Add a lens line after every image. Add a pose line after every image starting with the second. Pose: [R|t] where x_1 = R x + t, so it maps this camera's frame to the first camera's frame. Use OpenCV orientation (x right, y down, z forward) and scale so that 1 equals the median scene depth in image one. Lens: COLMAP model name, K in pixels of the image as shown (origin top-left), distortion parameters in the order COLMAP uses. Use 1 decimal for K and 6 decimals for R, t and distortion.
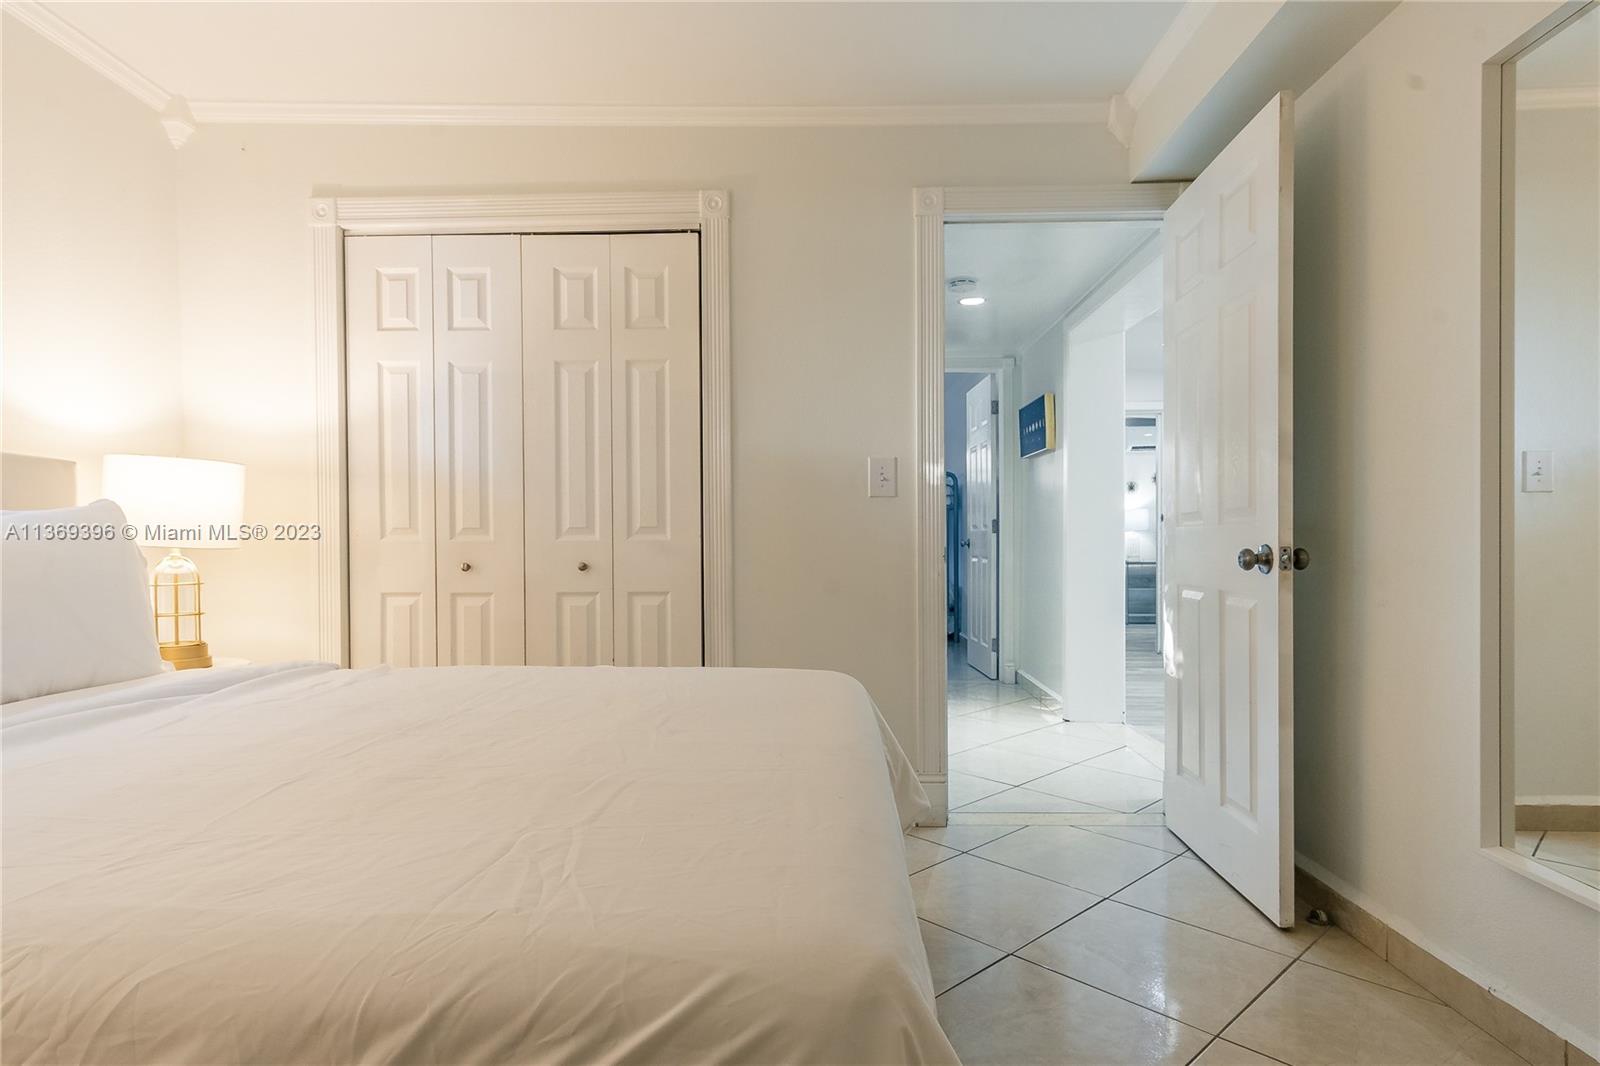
lens RADIAL K [[835.7, 0, 802.4], [0, 835.7, 548.2], [0, 0, 1]] dist [0.003802, -0.000208]
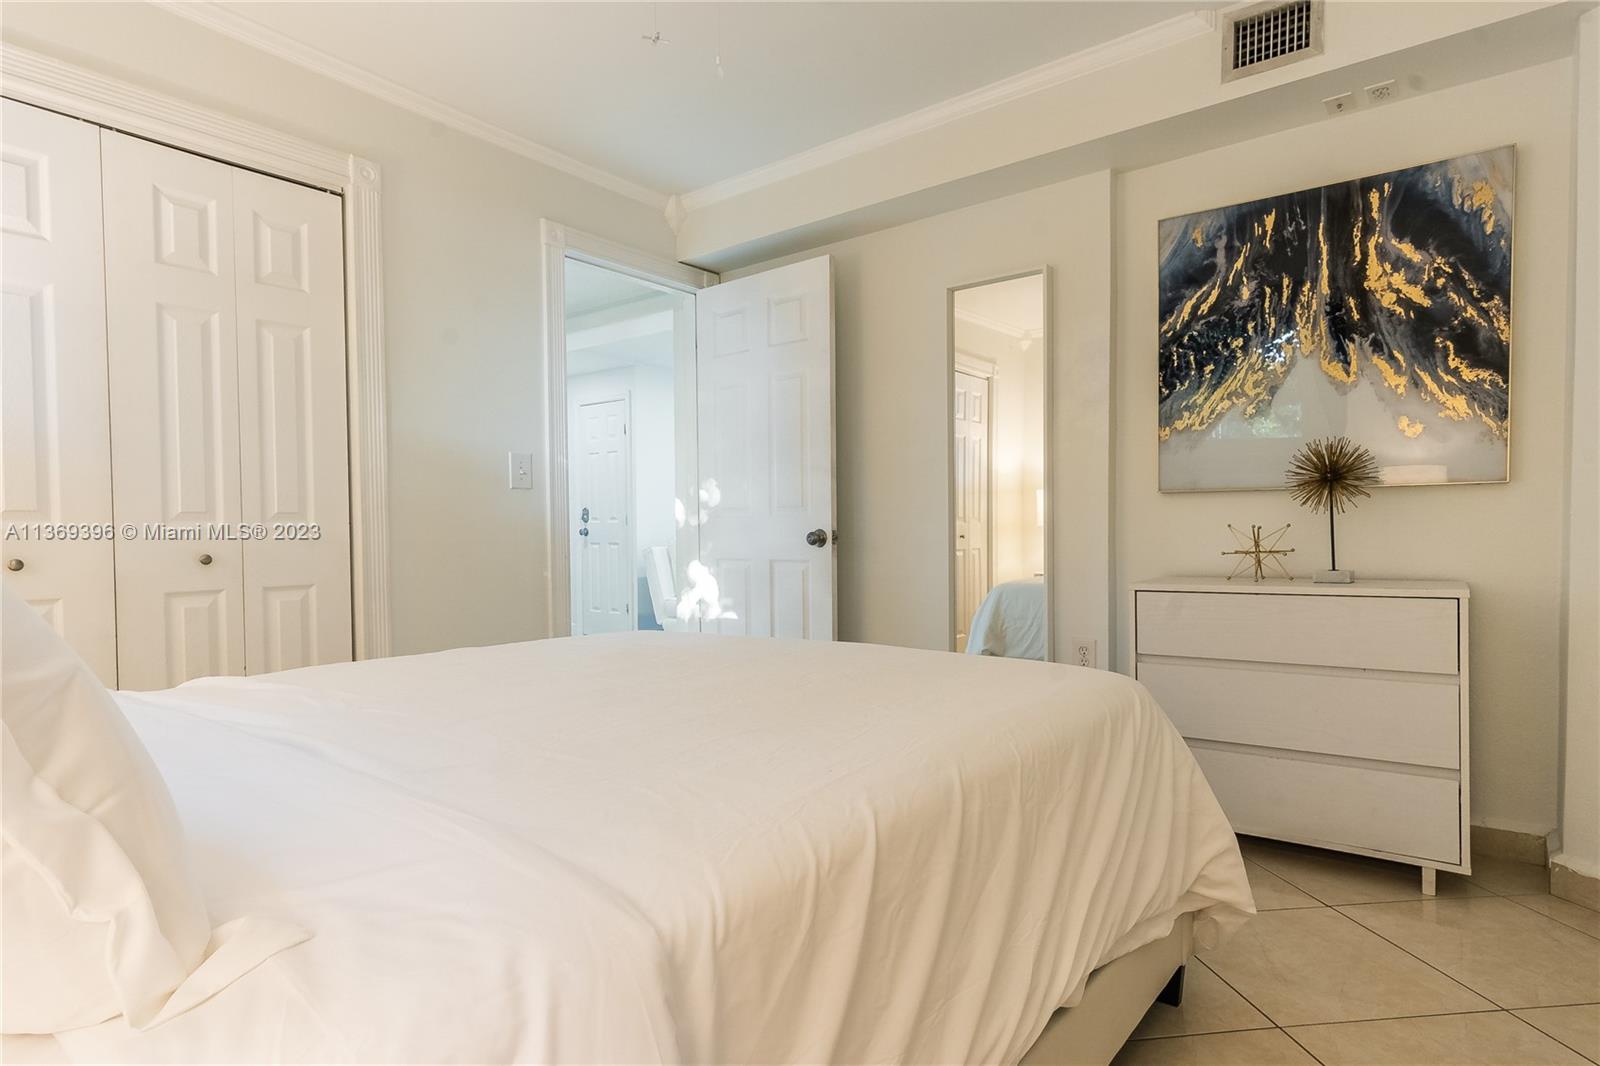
lens RADIAL K [[857.9, 0, 792.5], [0, 857.9, 551.2], [0, 0, 1]] dist [0.009826, -0.000003]
pose [[0.600201, -0.022271, 0.799539, -0.596684], [0.010732, 0.999747, 0.019791, 0.003173], [-0.799777, -0.003298, 0.600288, 0.021733]]
